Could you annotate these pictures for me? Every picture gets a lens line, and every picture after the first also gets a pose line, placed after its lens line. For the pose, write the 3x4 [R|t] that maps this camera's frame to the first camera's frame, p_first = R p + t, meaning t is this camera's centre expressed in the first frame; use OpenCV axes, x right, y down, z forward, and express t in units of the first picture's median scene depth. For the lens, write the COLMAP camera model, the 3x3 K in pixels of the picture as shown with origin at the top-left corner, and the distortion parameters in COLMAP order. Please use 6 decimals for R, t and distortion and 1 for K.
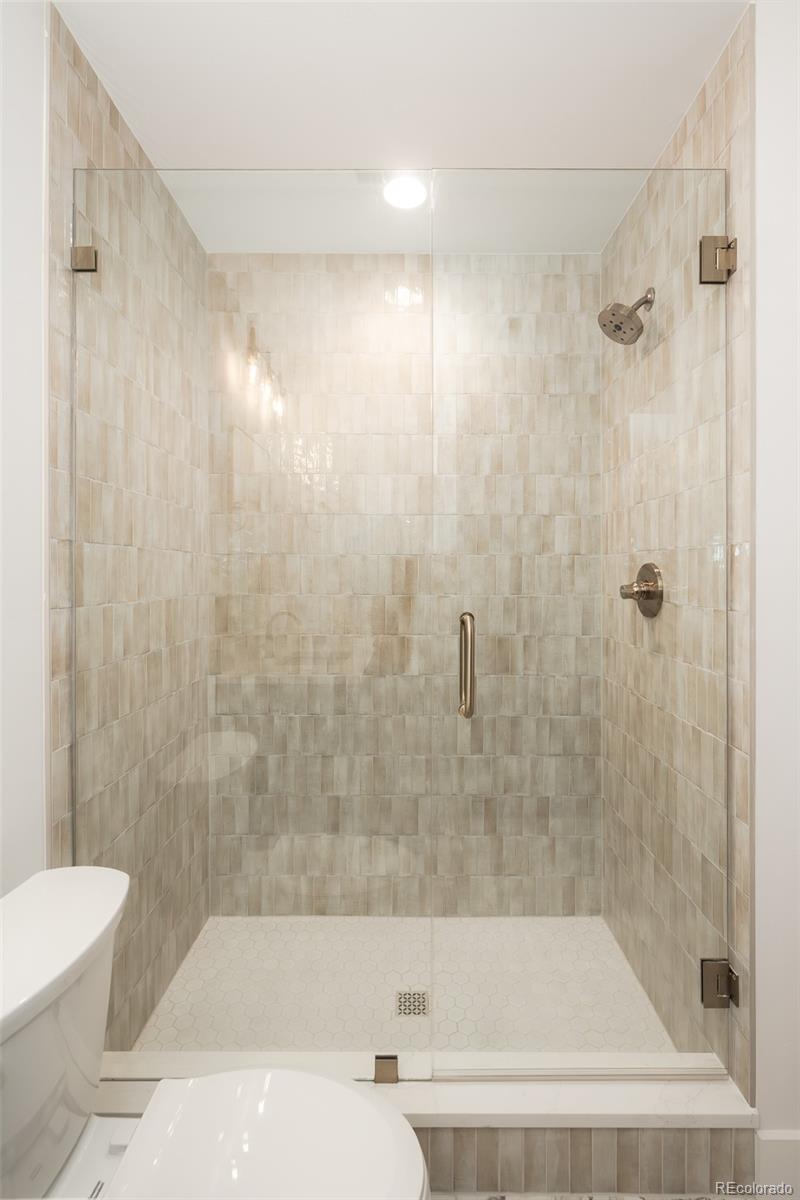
lens RADIAL K [[558.3, 0, 404.9], [0, 558.3, 573.3], [0, 0, 1]] dist [0.000147, 0.000050]
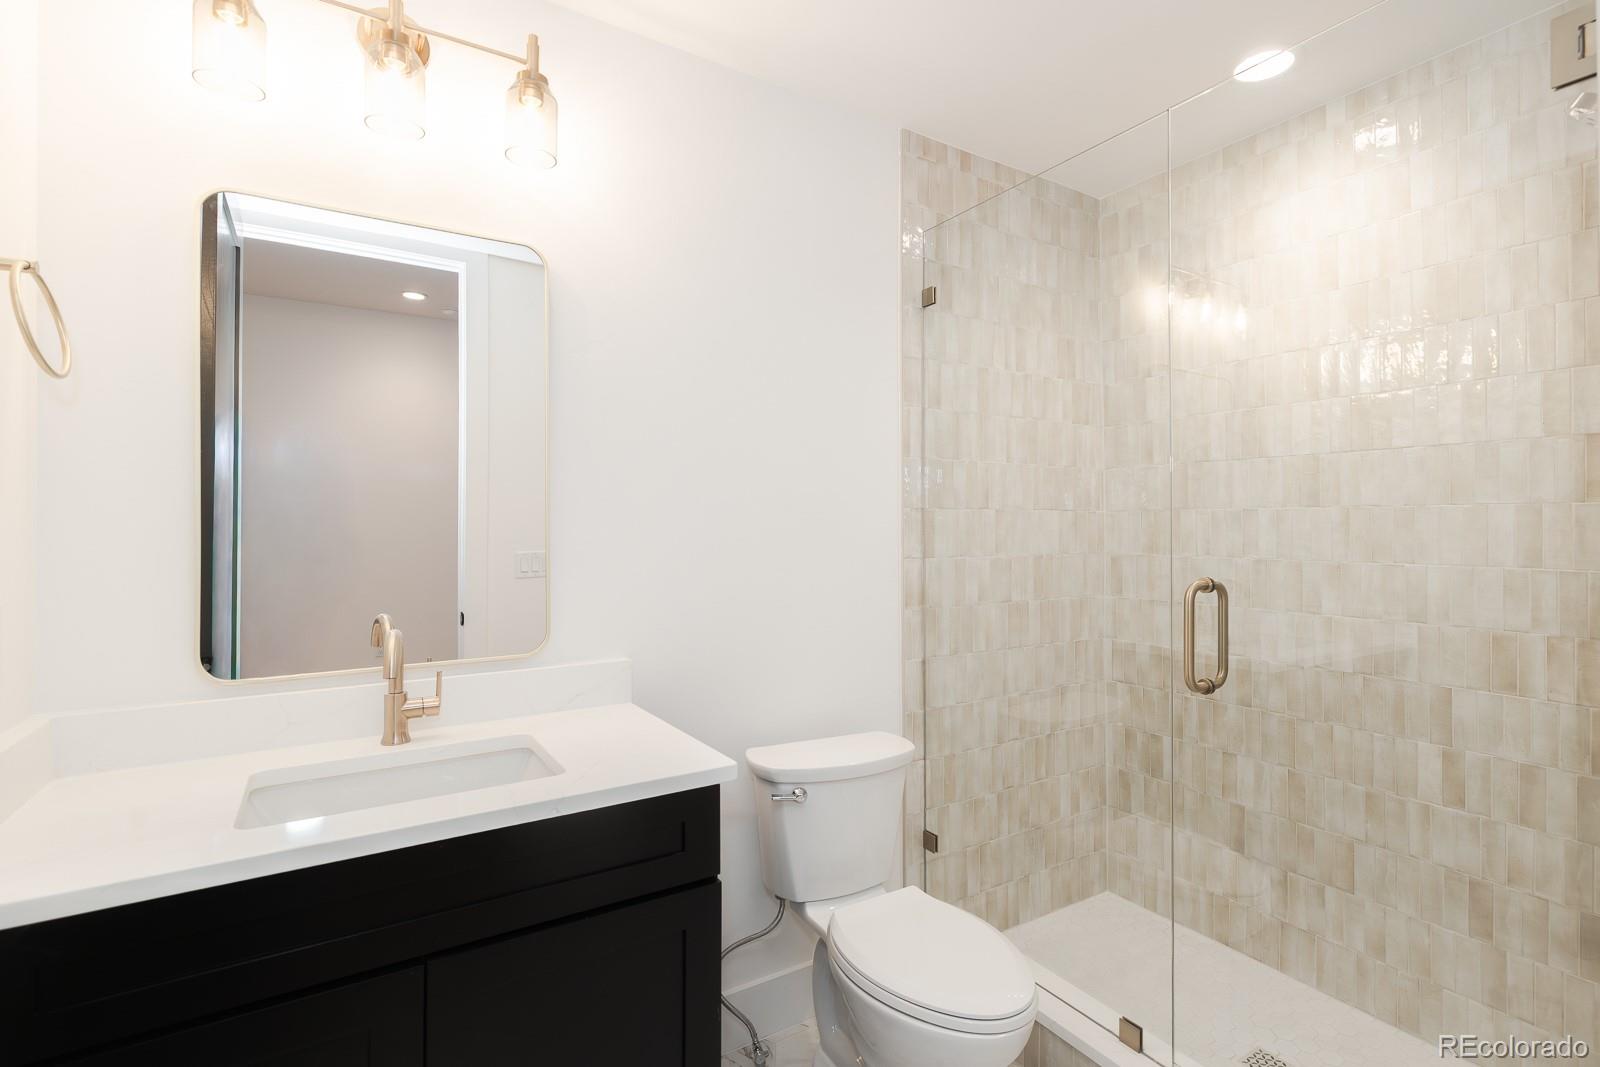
lens RADIAL K [[759.9, 0, 809.8], [0, 759.9, 516.8], [0, 0, 1]] dist [-0.003382, 0.001318]
pose [[0.528521, -0.012061, -0.848834, 0.490742], [0.002485, 0.999917, -0.012661, -0.009280], [0.848916, 0.004582, 0.528507, -0.119263]]
